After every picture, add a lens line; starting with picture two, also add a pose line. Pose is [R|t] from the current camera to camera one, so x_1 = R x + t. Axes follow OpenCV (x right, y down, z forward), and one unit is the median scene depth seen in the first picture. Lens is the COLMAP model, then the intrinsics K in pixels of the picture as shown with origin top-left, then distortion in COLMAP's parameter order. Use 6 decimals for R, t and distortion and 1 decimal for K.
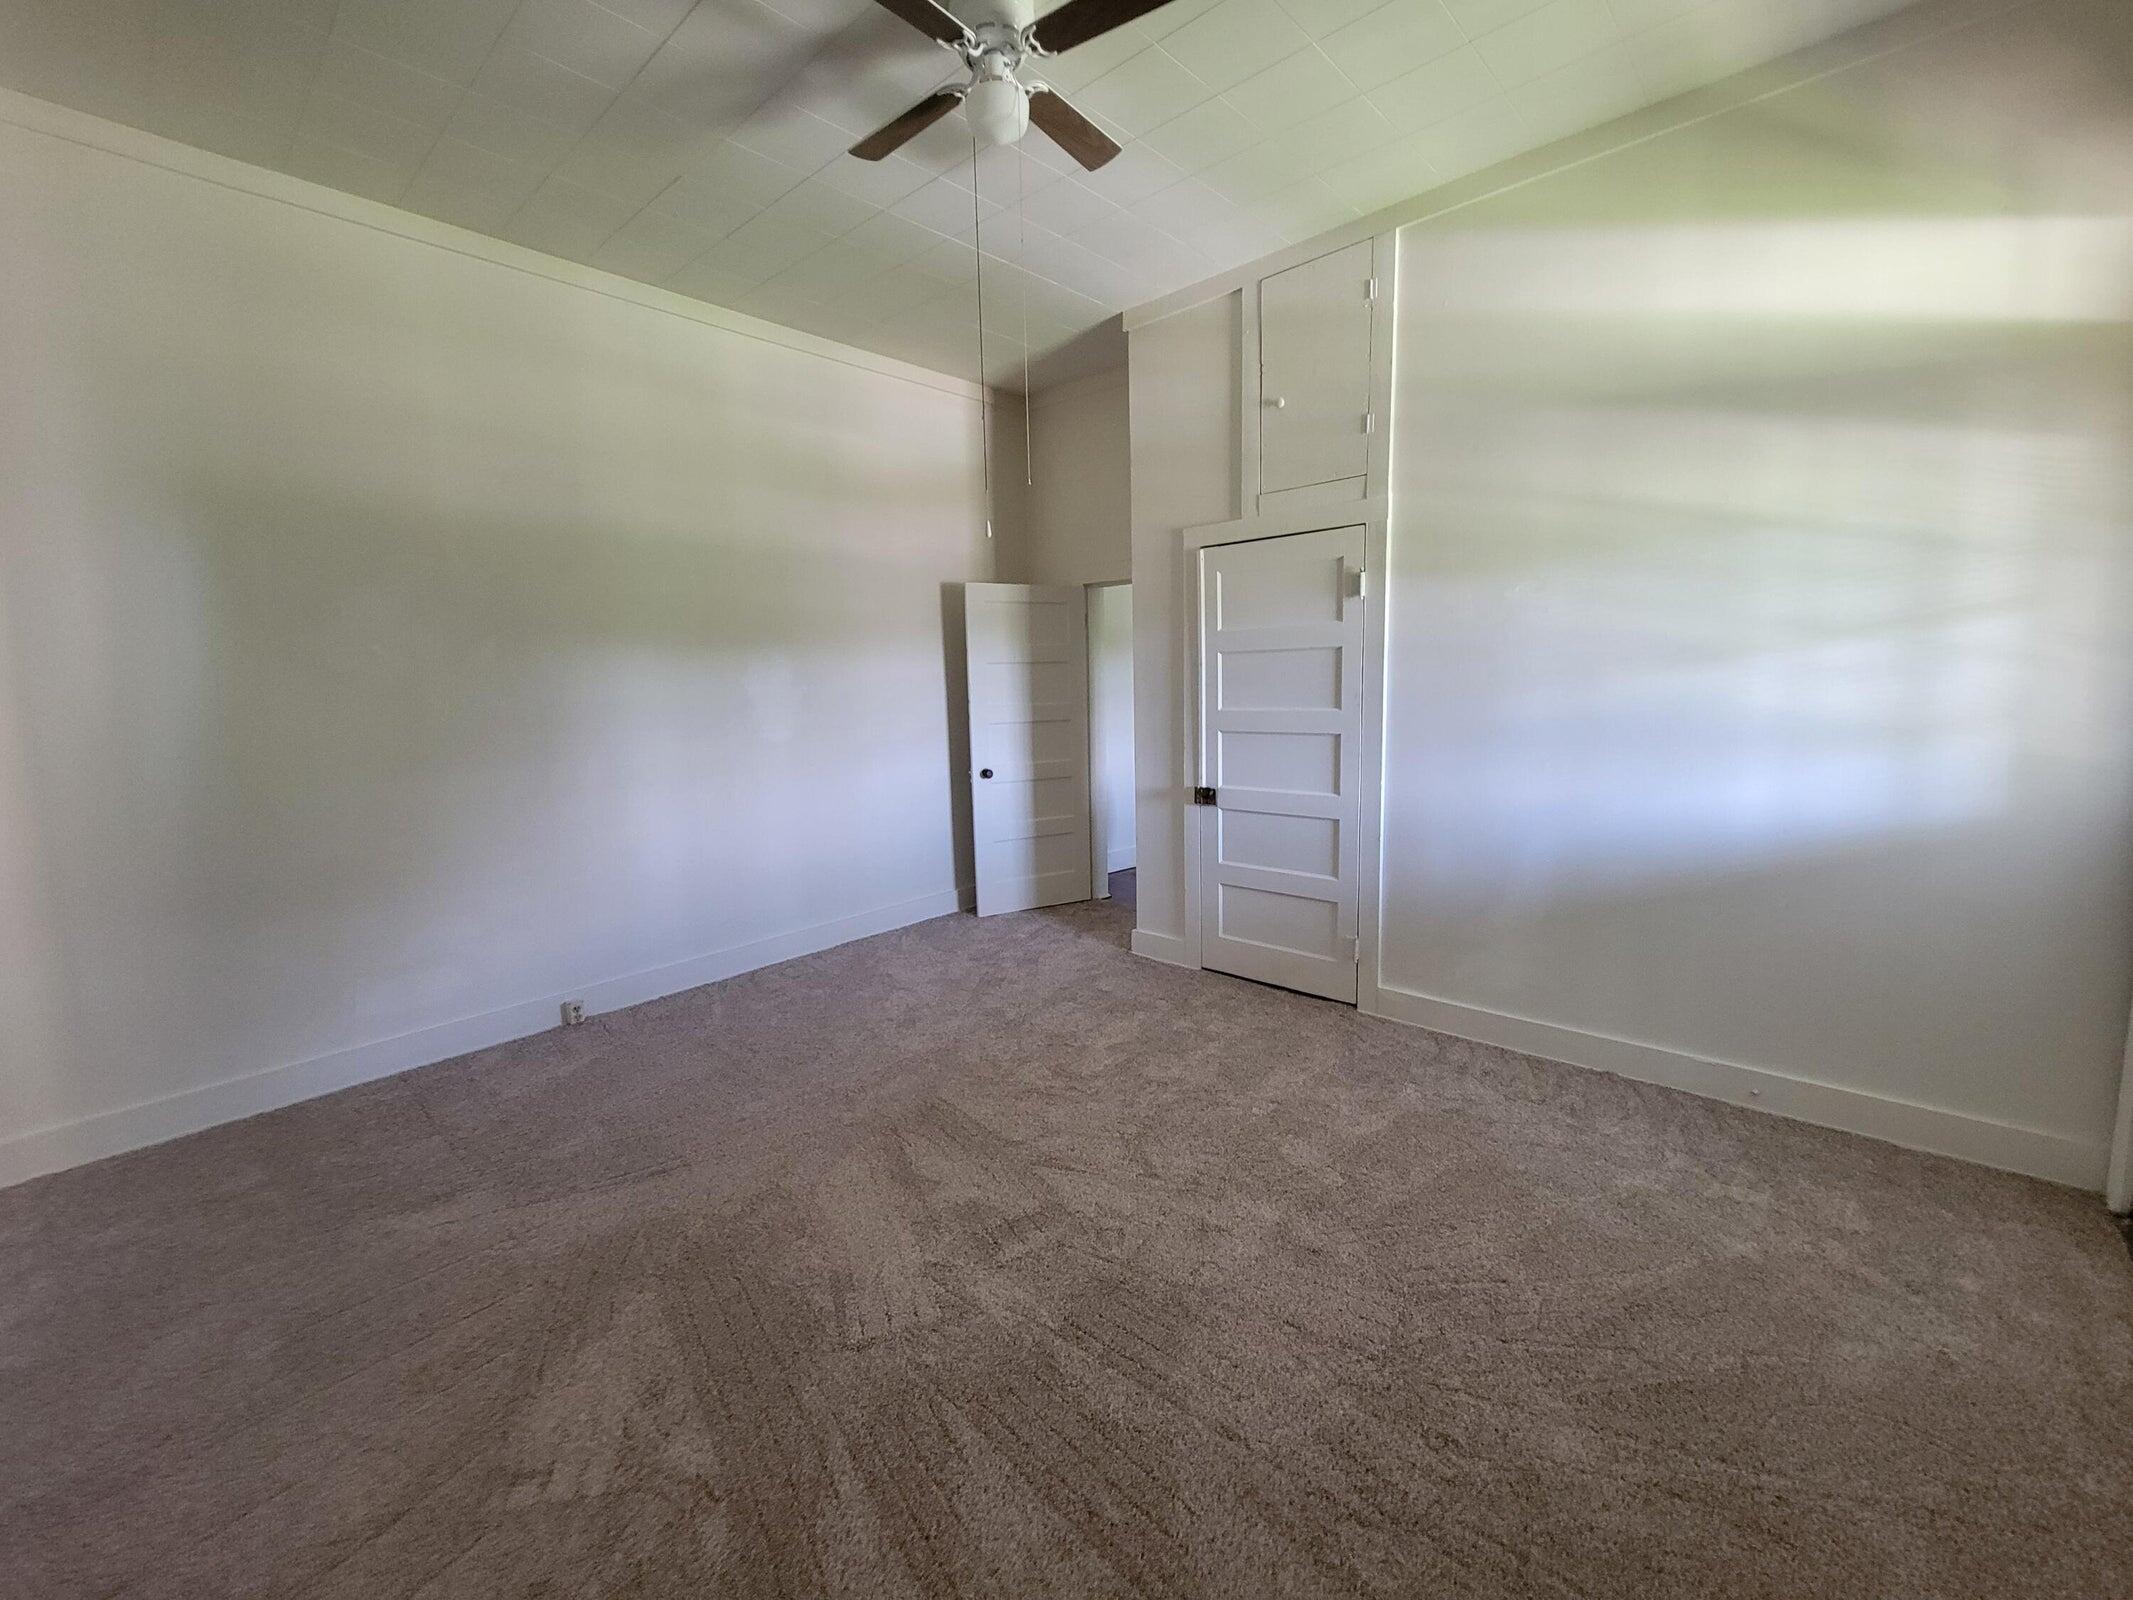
lens RADIAL K [[864.5, 0, 1067.7], [0, 864.5, 797.0], [0, 0, 1]] dist [0.002167, 0.000594]
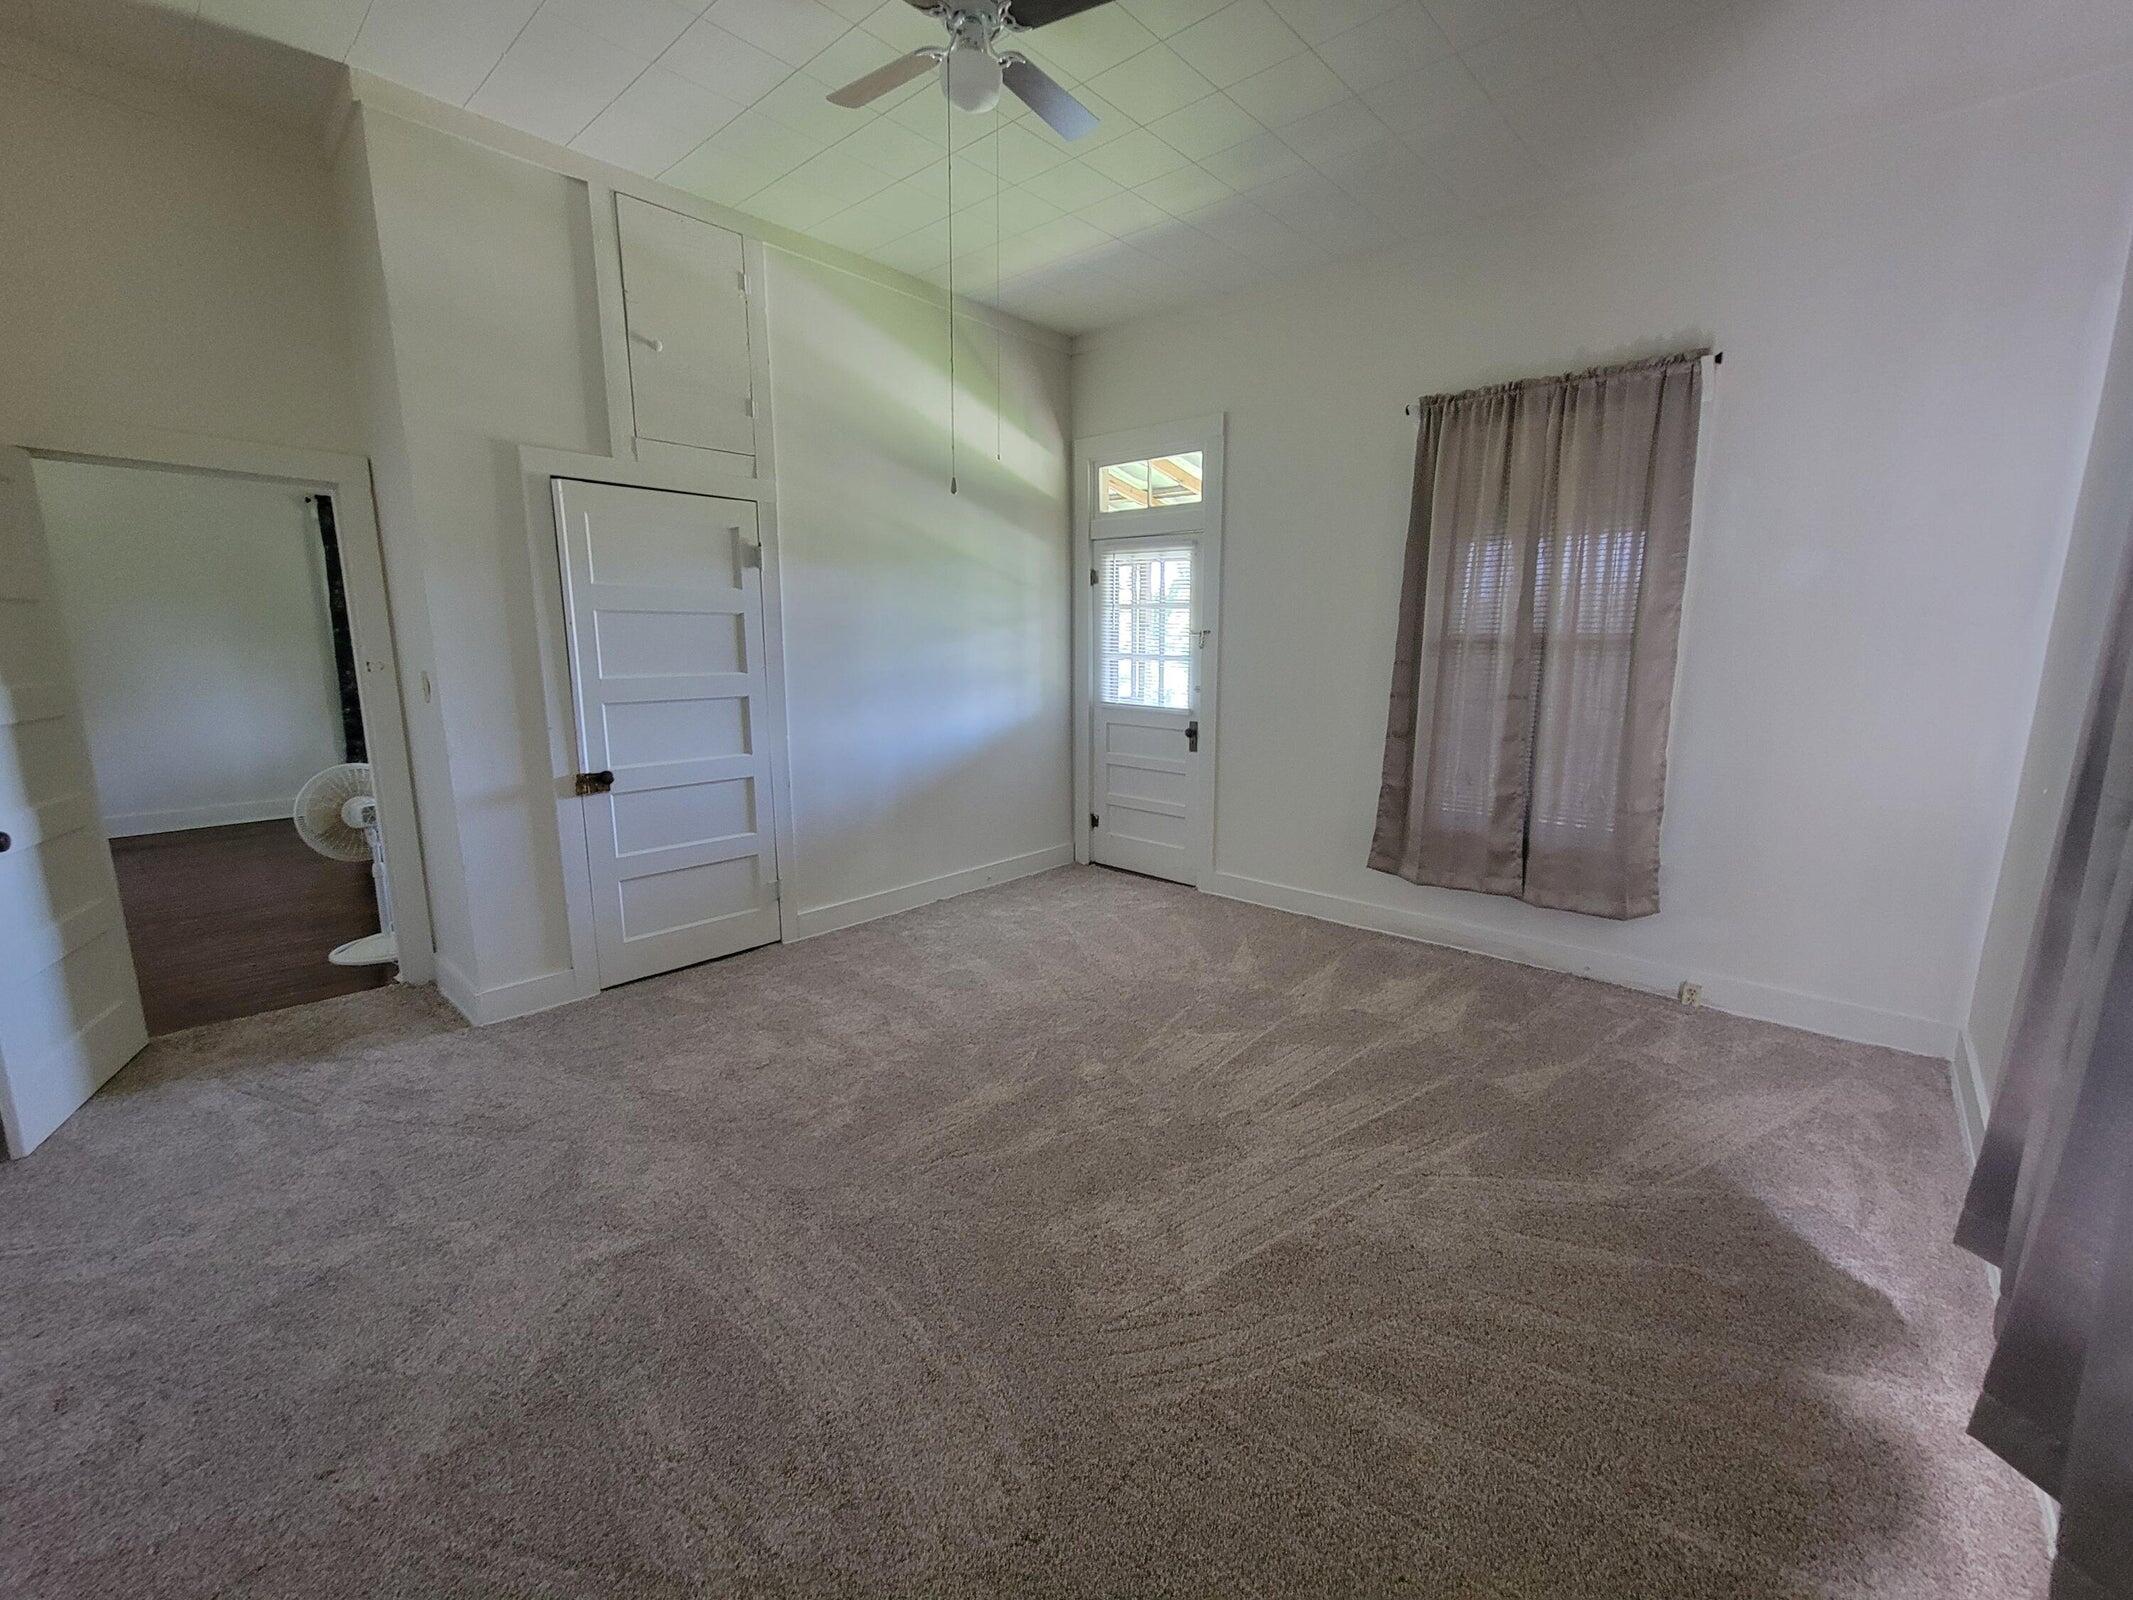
lens RADIAL K [[864.5, 0, 1056.3], [0, 864.5, 800.6], [0, 0, 1]] dist [0.002167, 0.000594]
pose [[0.015418, -0.158259, 0.987277, -0.729023], [0.135472, 0.978620, 0.154756, -0.058802], [-0.990661, 0.131363, 0.036529, 0.584565]]
